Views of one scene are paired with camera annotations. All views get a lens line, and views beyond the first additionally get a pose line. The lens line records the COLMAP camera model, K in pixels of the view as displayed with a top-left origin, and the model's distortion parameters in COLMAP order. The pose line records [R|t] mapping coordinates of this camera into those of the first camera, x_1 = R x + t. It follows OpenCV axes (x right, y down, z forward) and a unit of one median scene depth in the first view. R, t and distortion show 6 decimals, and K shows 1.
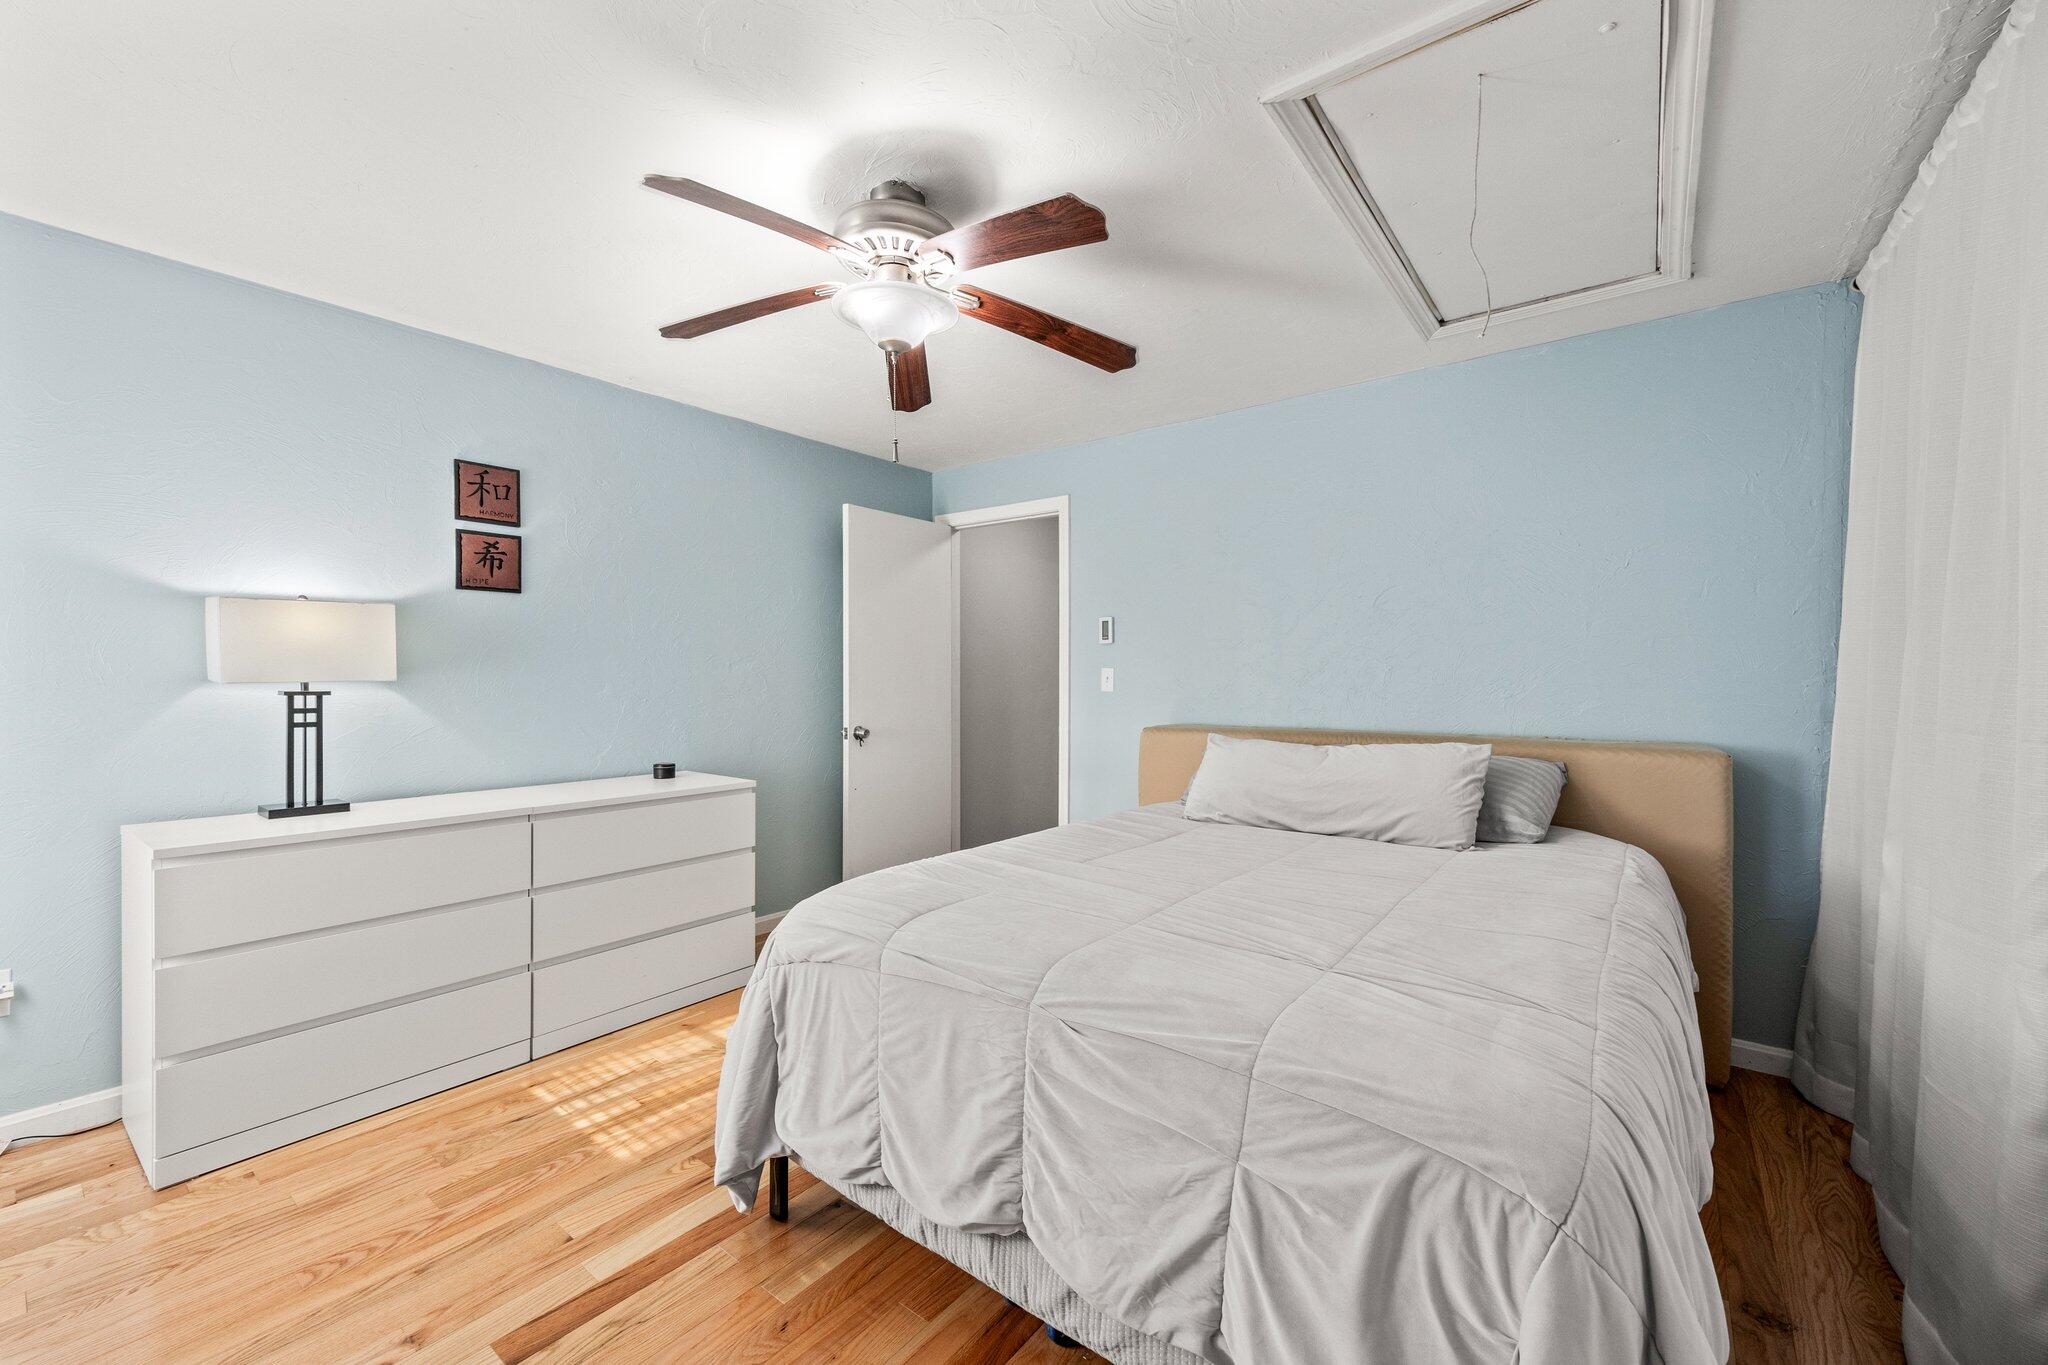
lens RADIAL K [[801.5, 0, 1025.2], [0, 801.5, 686.2], [0, 0, 1]] dist [0.000243, 0.000004]
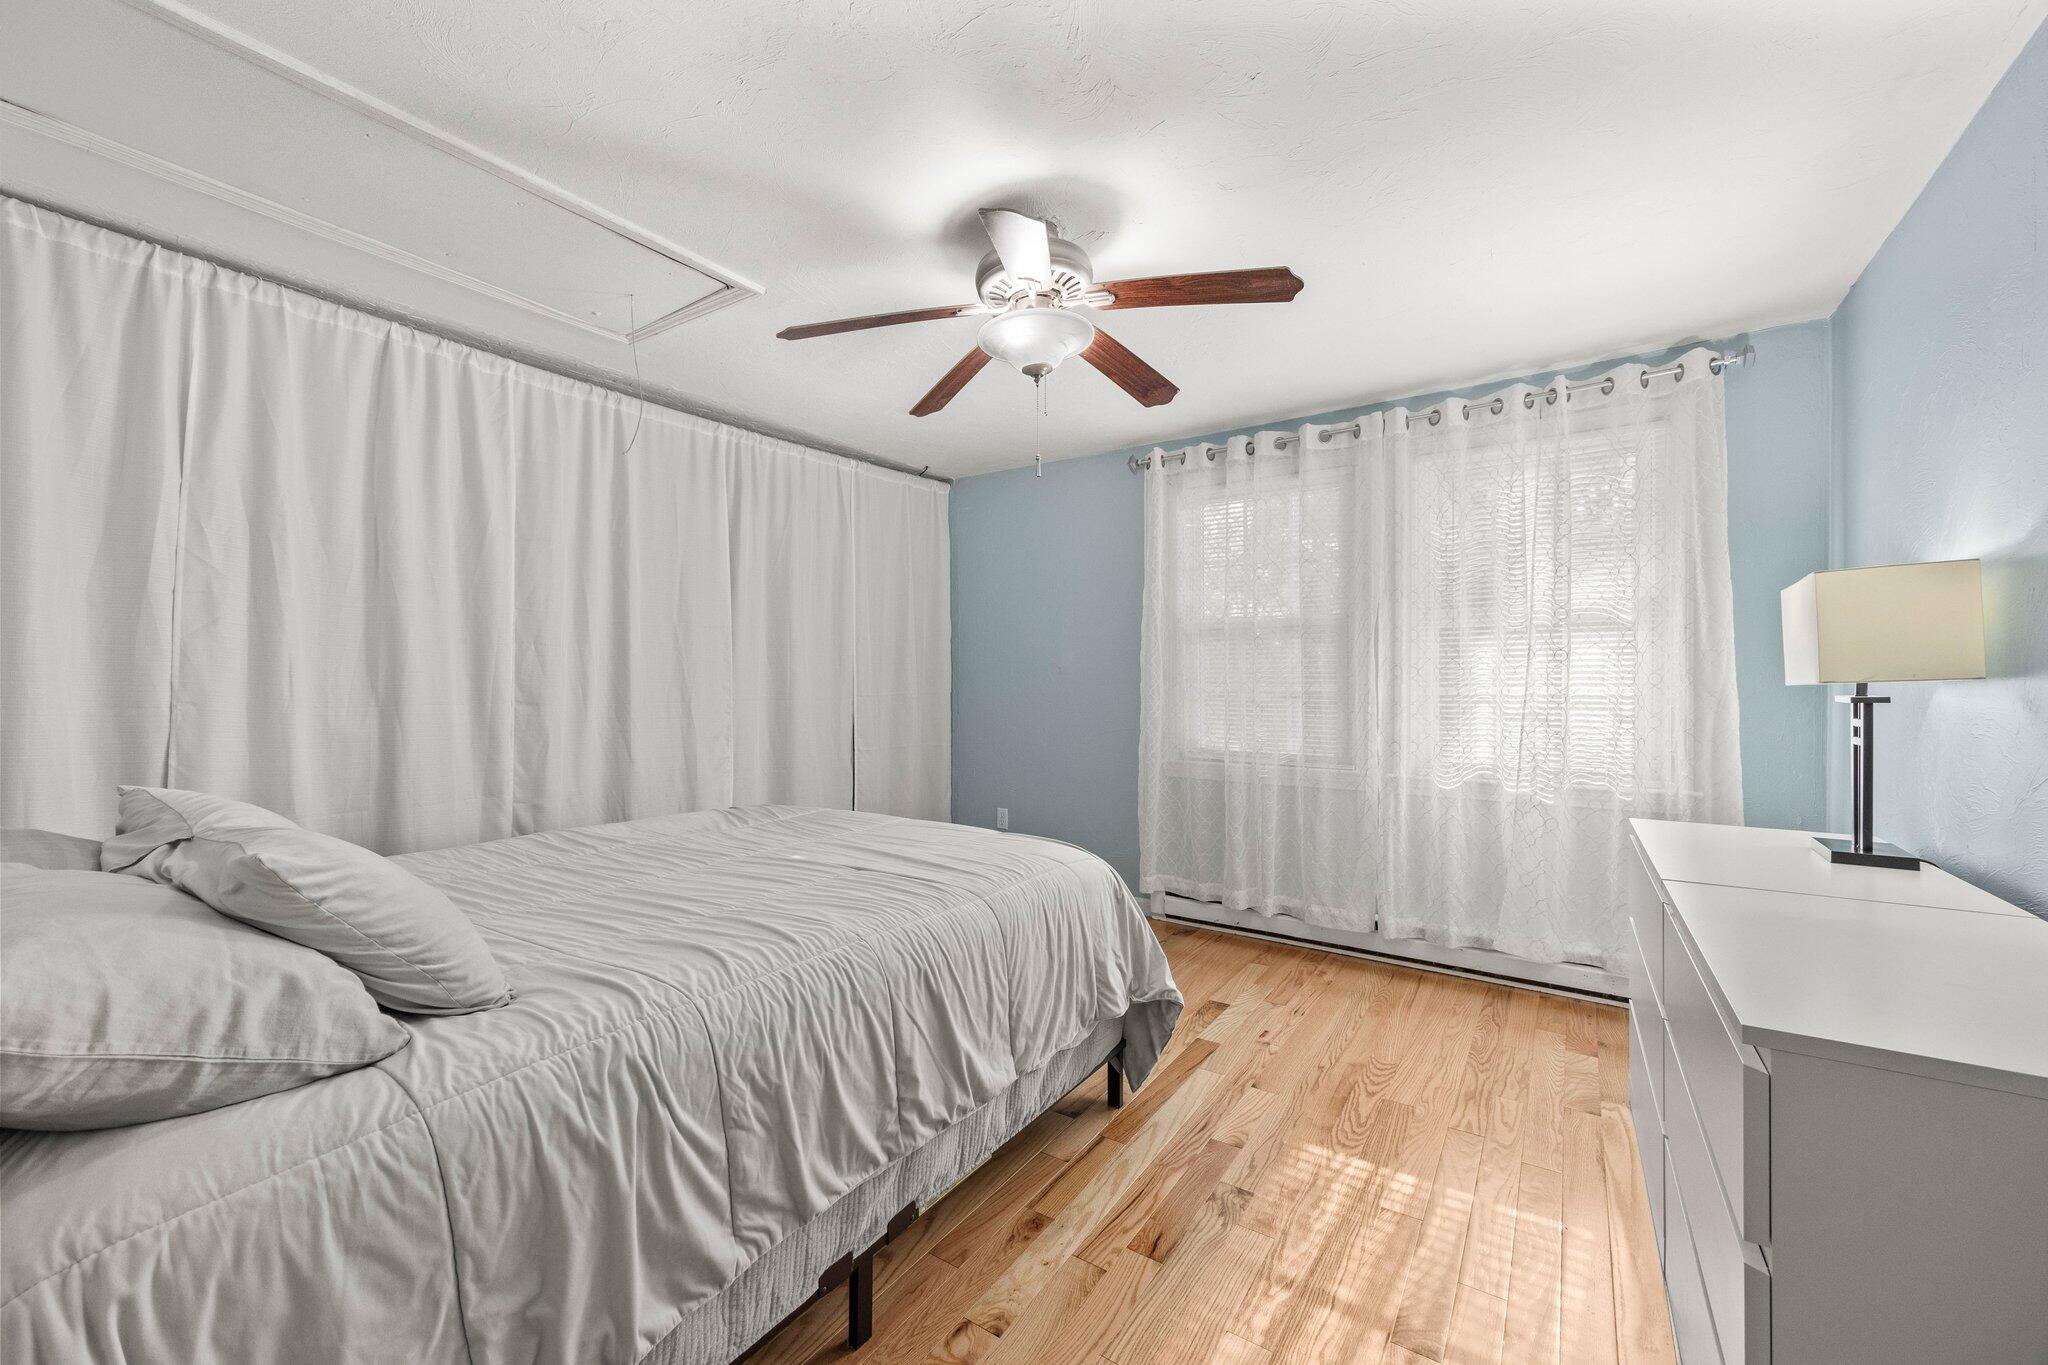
lens RADIAL K [[801.5, 0, 1021.0], [0, 801.5, 684.0], [0, 0, 1]] dist [0.000243, 0.000004]
pose [[-0.998480, -0.001500, -0.055091, -0.074507], [-0.001684, 0.999993, 0.003290, -0.005366], [0.055085, 0.003378, -0.998476, 1.865798]]
